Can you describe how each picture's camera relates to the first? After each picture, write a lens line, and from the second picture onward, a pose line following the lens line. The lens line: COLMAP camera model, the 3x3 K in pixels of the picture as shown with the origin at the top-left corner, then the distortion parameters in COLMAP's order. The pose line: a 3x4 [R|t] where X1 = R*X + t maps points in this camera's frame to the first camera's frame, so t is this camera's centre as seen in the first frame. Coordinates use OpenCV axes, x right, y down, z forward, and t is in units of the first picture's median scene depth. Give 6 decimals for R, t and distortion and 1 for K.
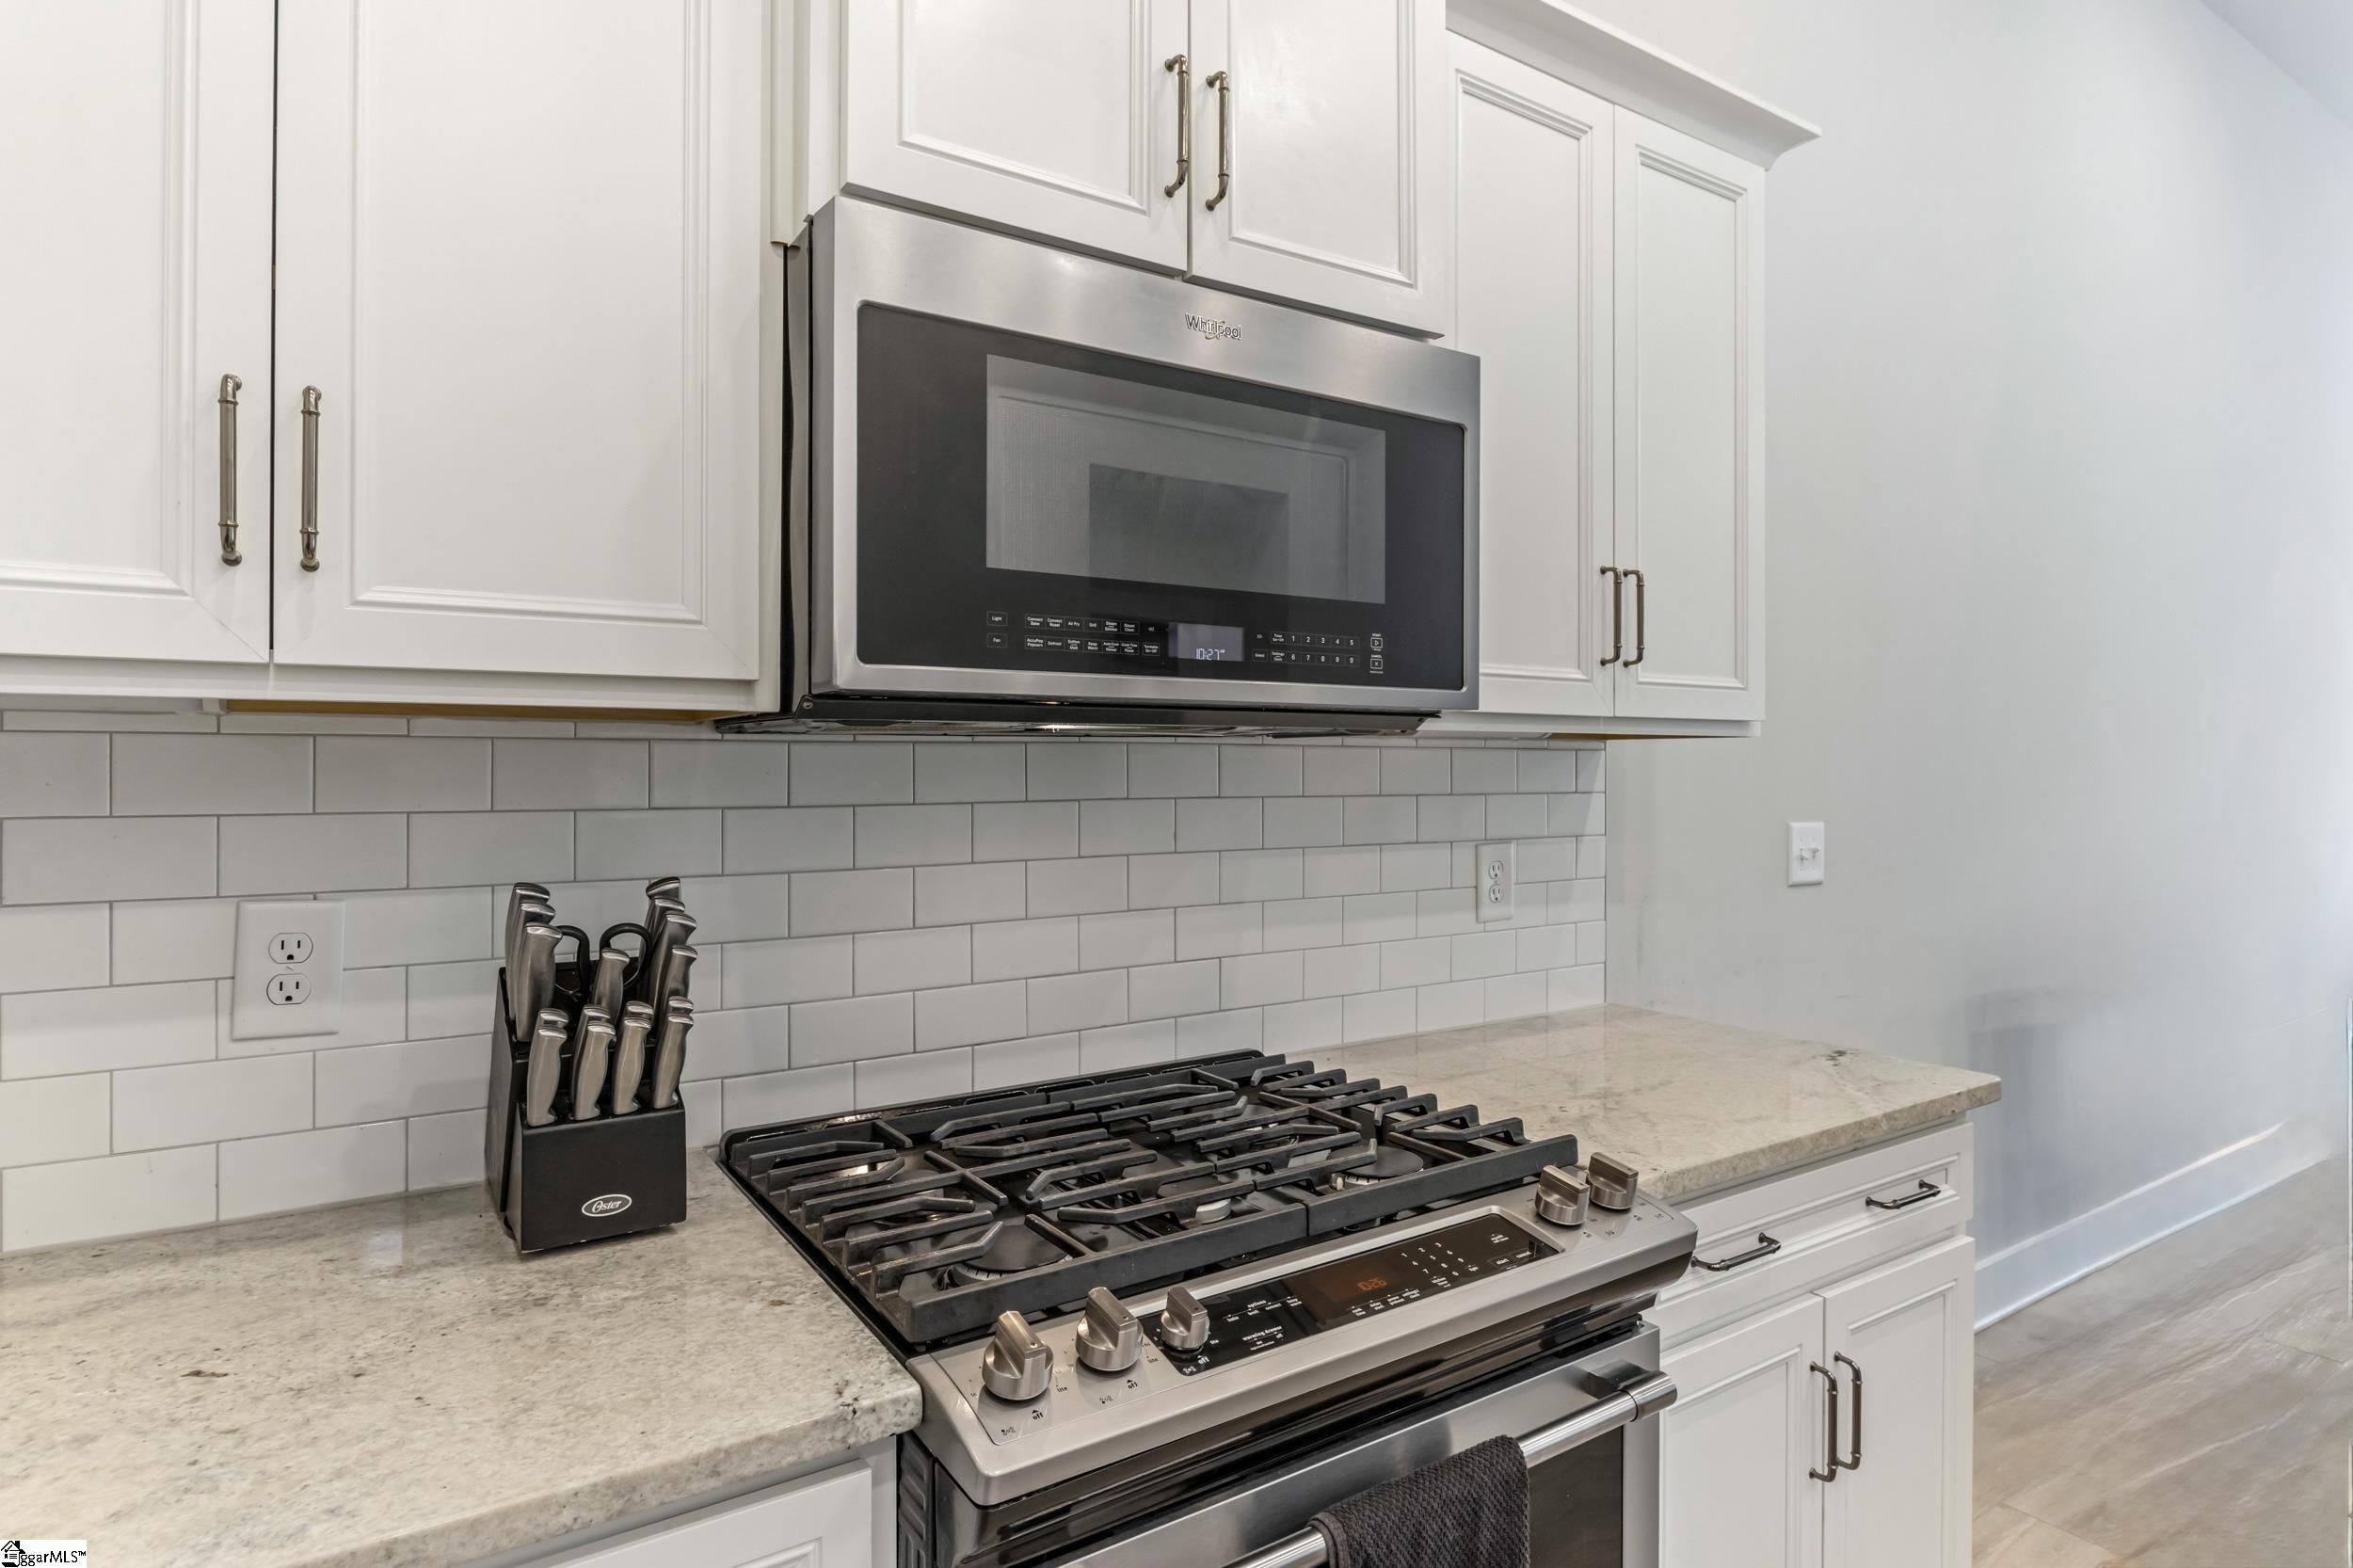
lens RADIAL K [[1251.2, 0, 1185.3], [0, 1251.2, 763.0], [0, 0, 1]] dist [-0.014831, 0.000285]
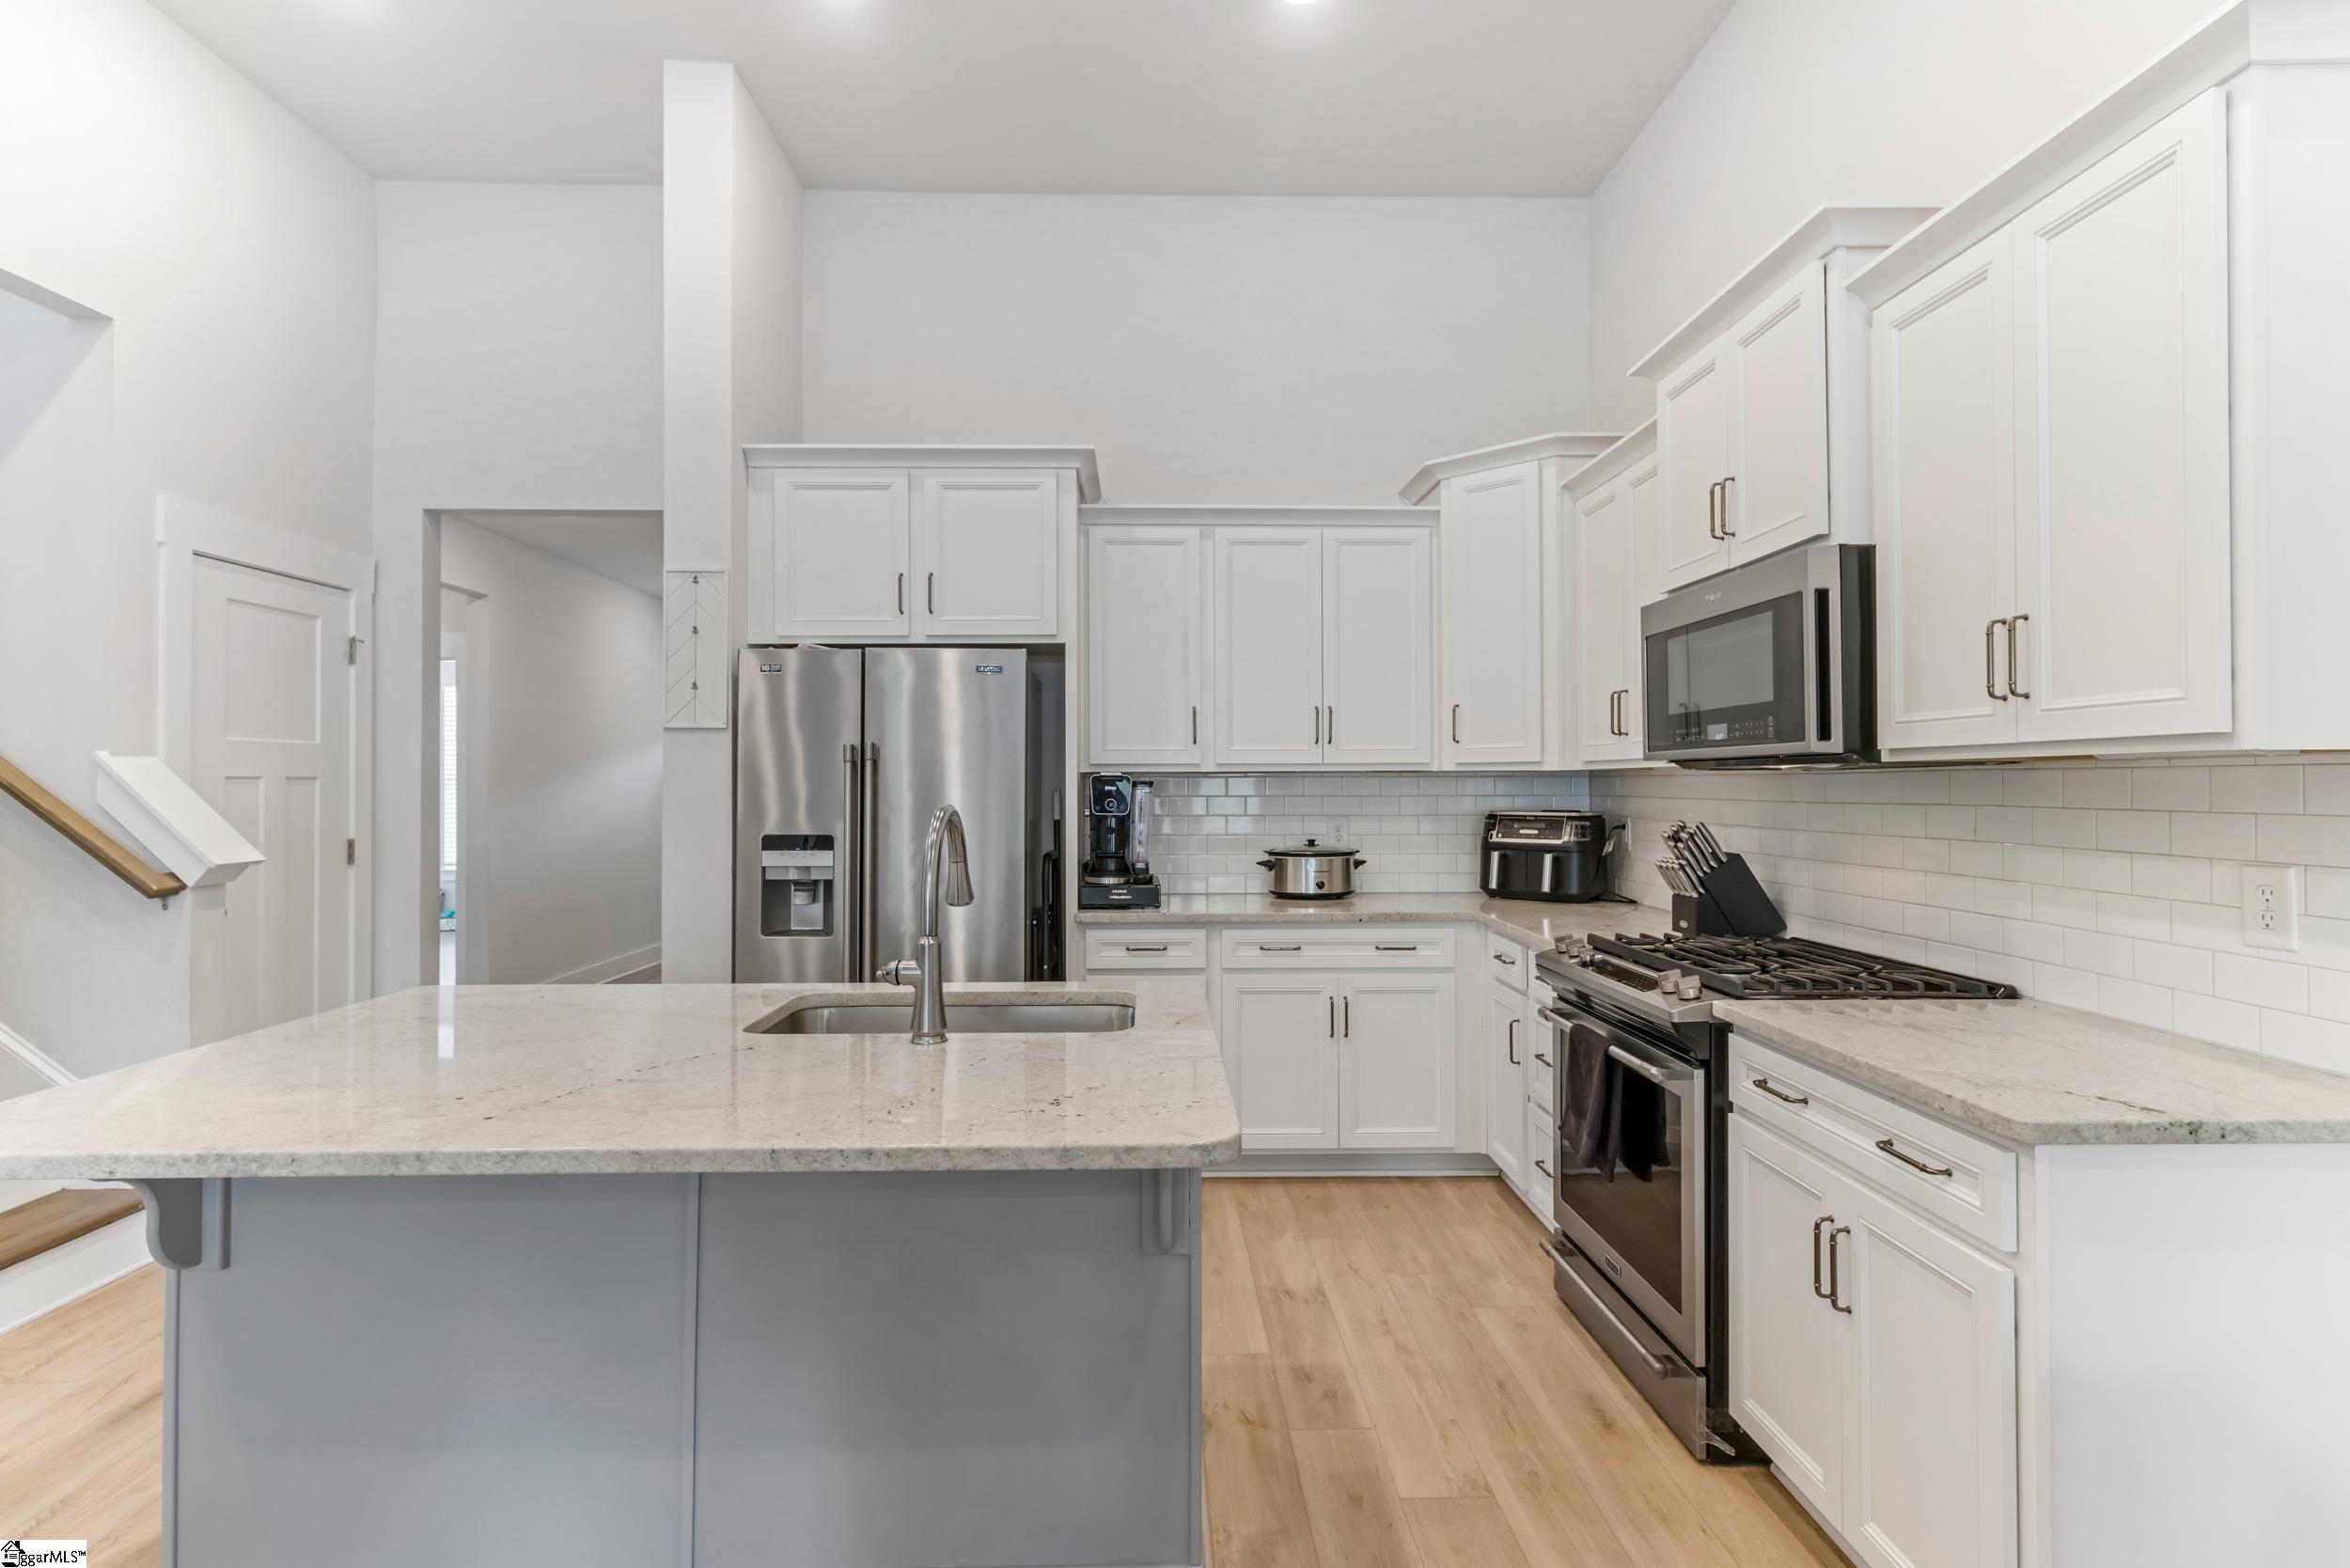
lens RADIAL K [[1133.1, 0, 1174.3], [0, 1133.1, 777.0], [0, 0, 1]] dist [0.001969, 0.000457]
pose [[-0.522232, -0.005957, -0.852783, 2.450720], [0.002373, 0.999962, -0.008438, 0.003556], [0.852800, -0.006430, -0.522198, 1.294466]]
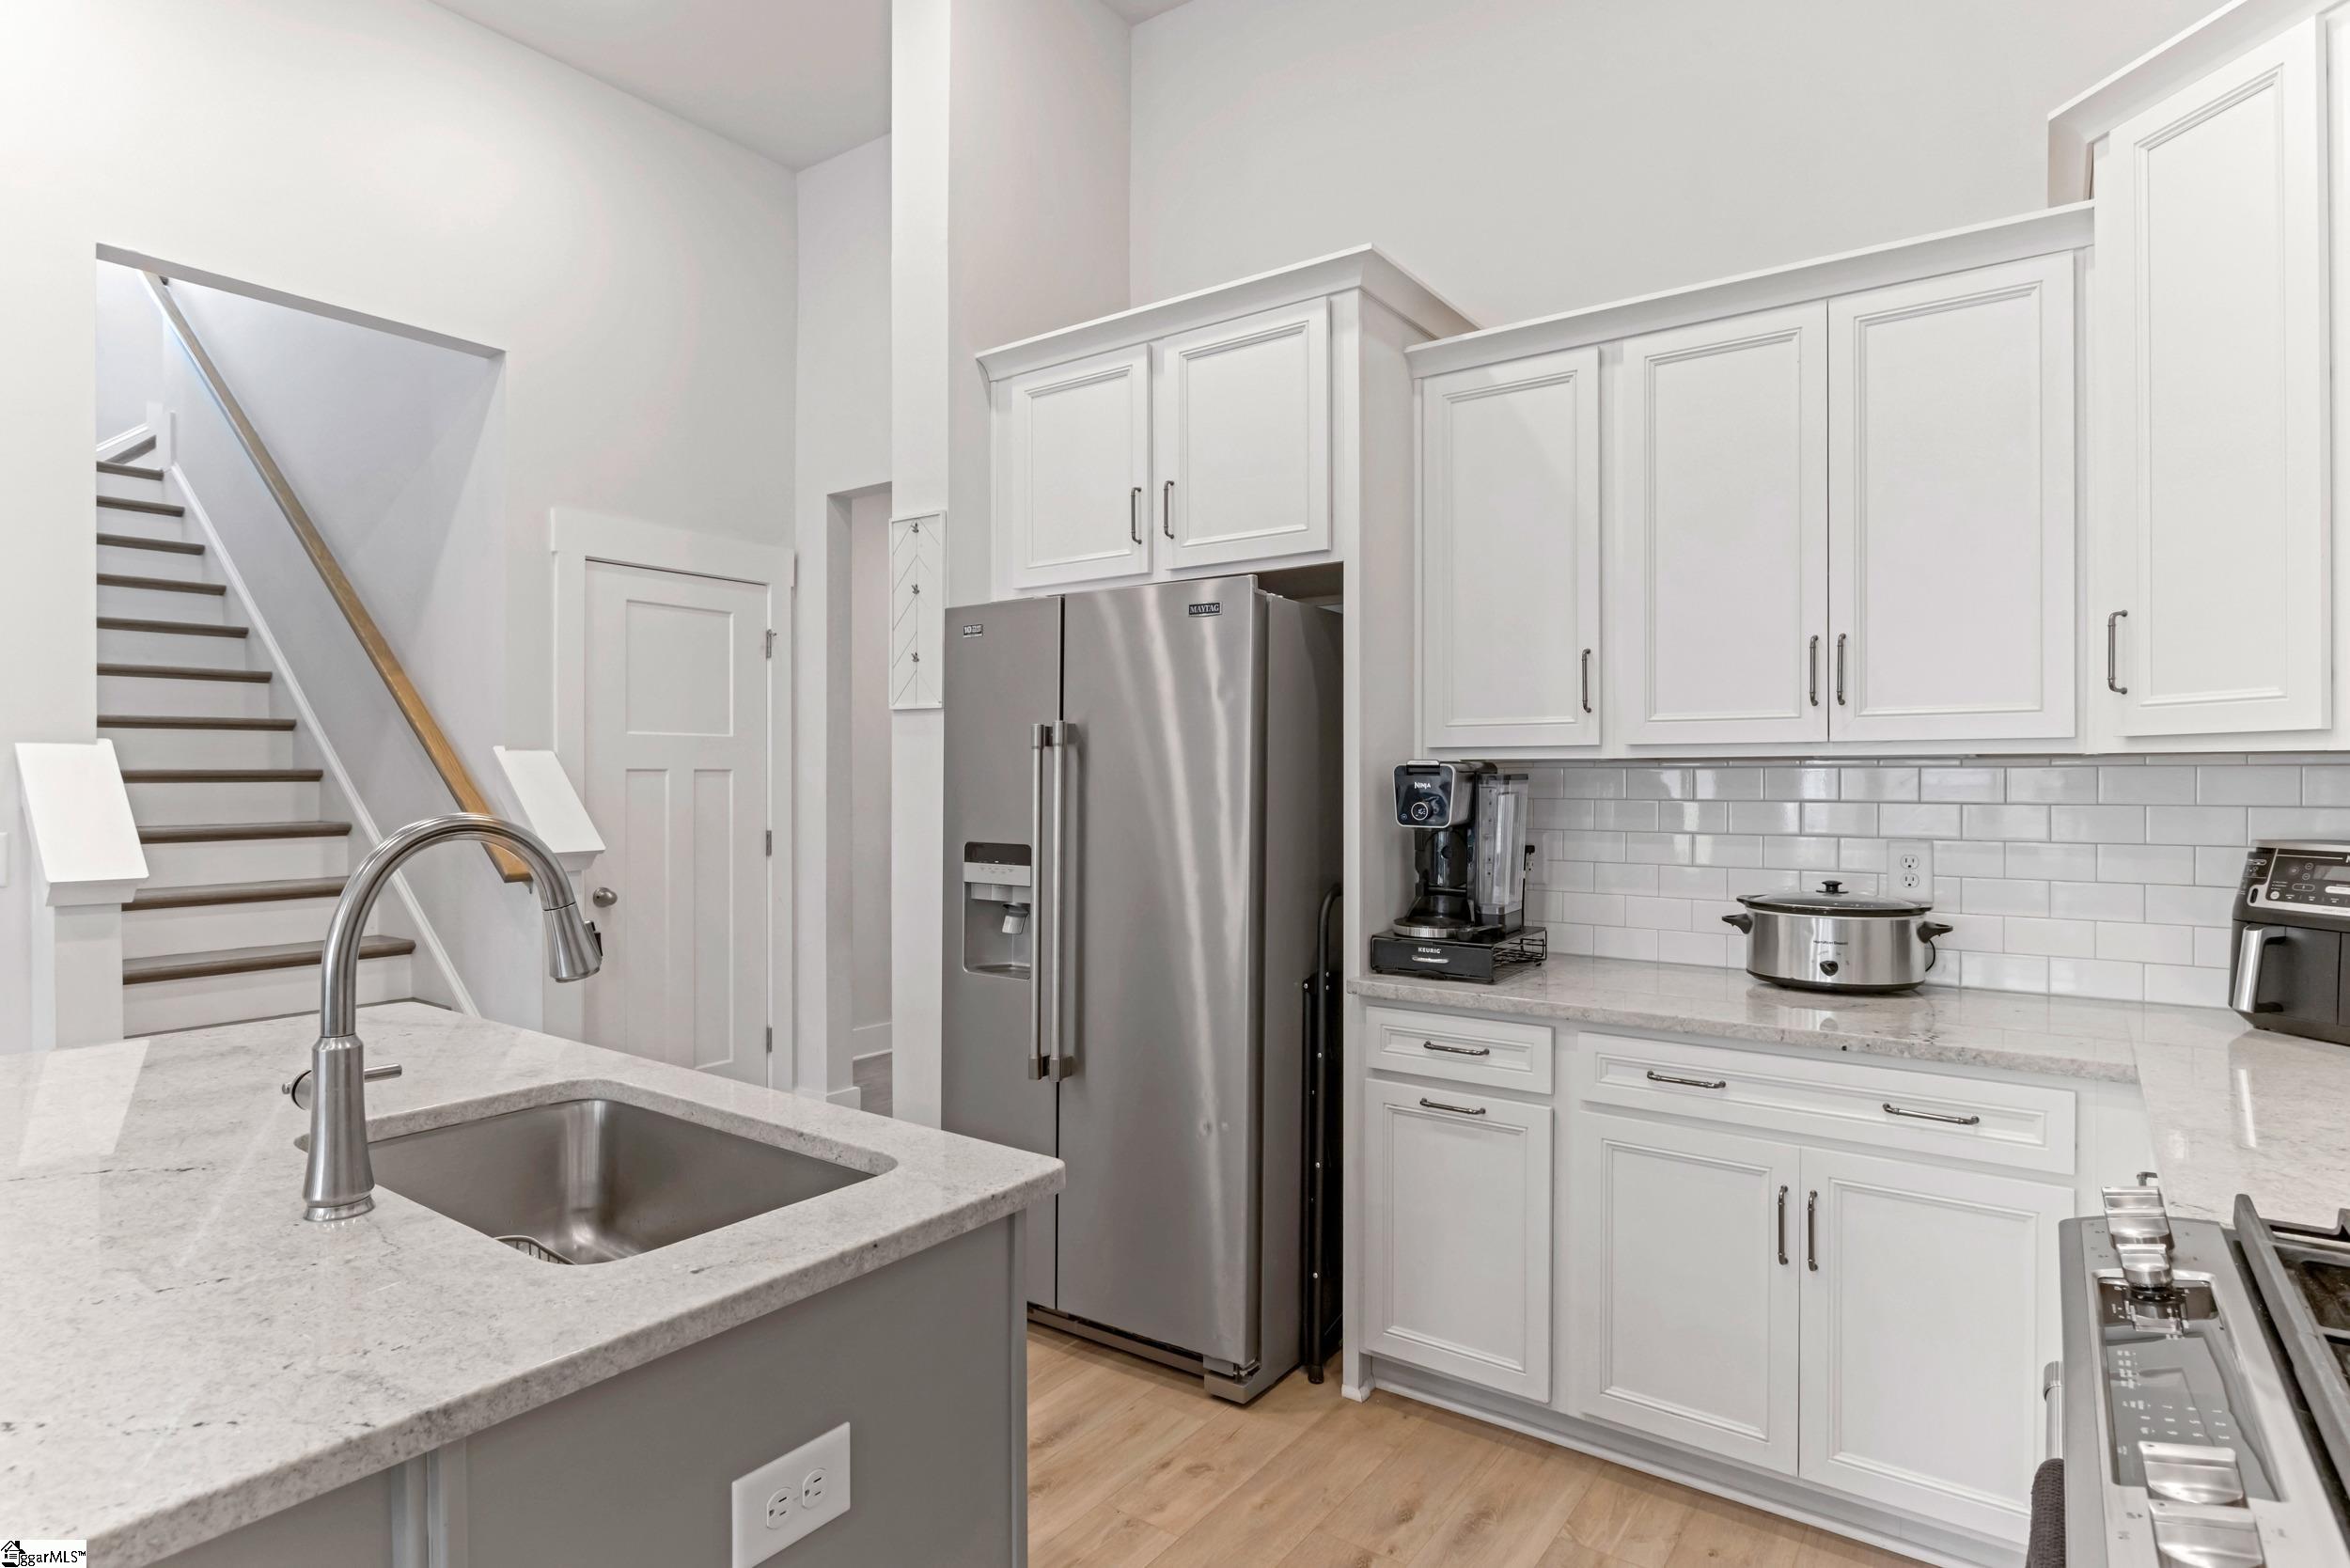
lens RADIAL K [[1249.6, 0, 1170.9], [0, 1249.6, 780.8], [0, 0, 1]] dist [-0.014831, 0.000285]
pose [[-0.933029, -0.001335, -0.359799, 0.997826], [-0.001818, 0.999998, 0.001003, -0.002396], [0.359797, 0.001589, -0.933029, 1.383372]]
